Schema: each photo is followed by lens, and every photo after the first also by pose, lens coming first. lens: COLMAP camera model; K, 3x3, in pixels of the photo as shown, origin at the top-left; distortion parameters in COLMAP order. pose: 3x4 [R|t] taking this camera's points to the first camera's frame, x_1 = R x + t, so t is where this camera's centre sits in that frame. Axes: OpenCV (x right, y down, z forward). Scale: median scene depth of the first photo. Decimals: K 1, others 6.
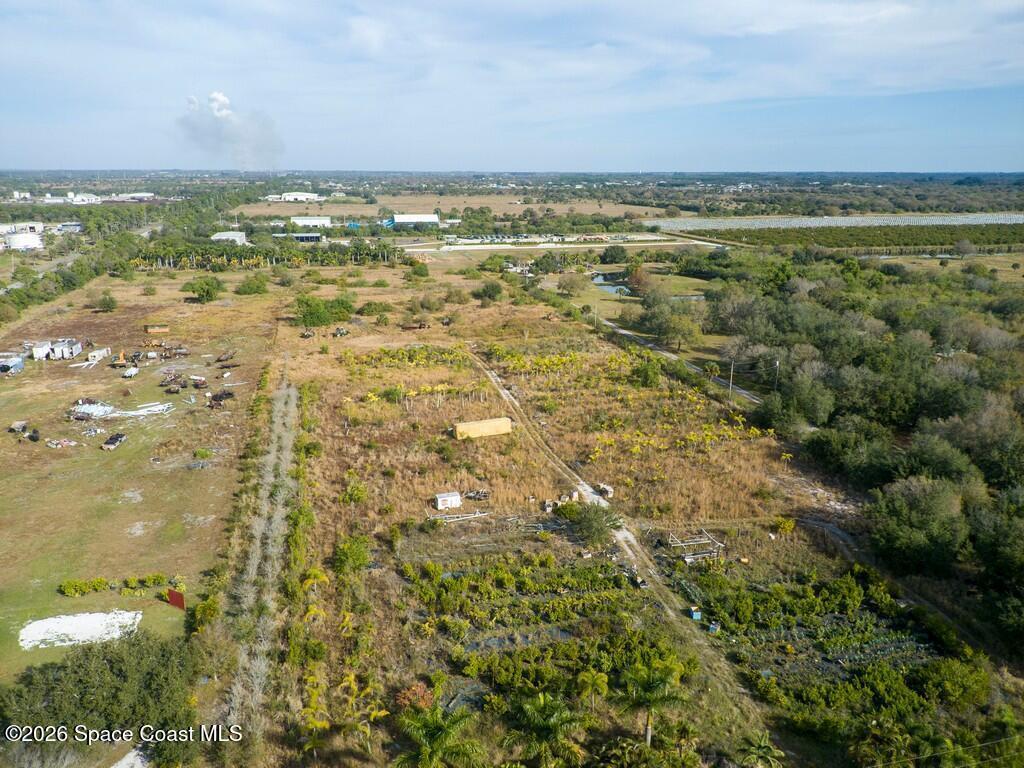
lens RADIAL K [[758.9, 0, 519.0], [0, 758.9, 401.0], [0, 0, 1]] dist [0.083962, -0.125423]
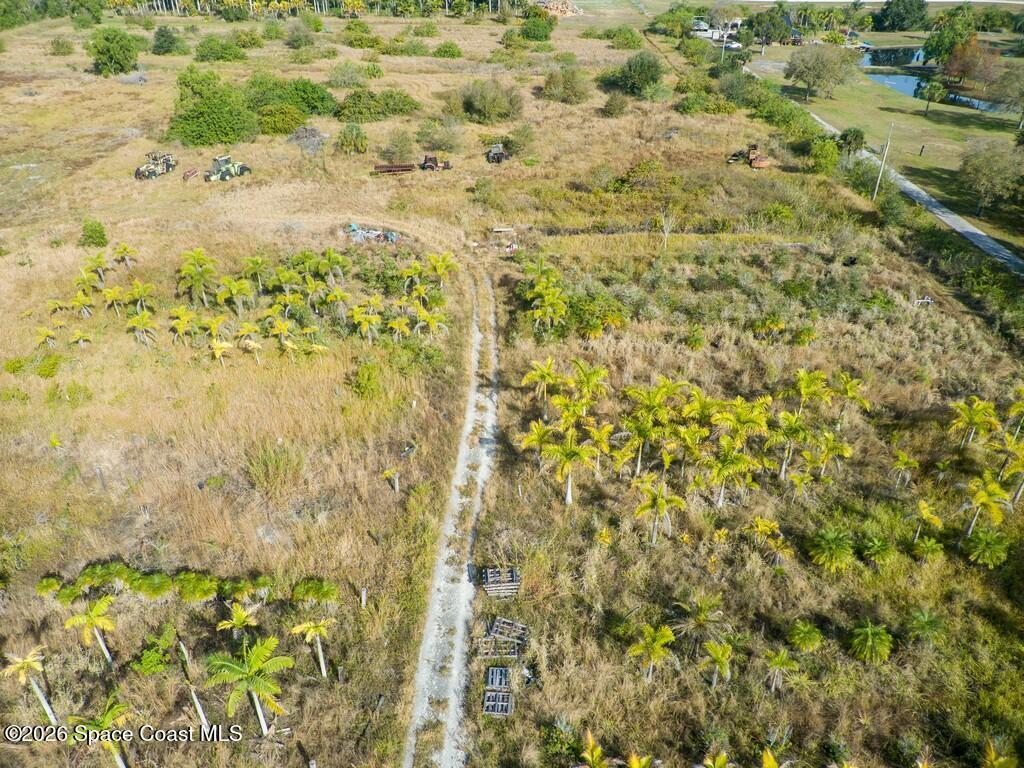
lens RADIAL K [[759.9, 0, 519.9], [0, 759.9, 377.9], [0, 0, 1]] dist [0.058852, -0.074098]
pose [[0.965892, 0.138511, -0.218784, 0.025557], [-0.080982, 0.964110, 0.252852, -0.085224], [0.245955, -0.226510, 0.942443, 0.531496]]
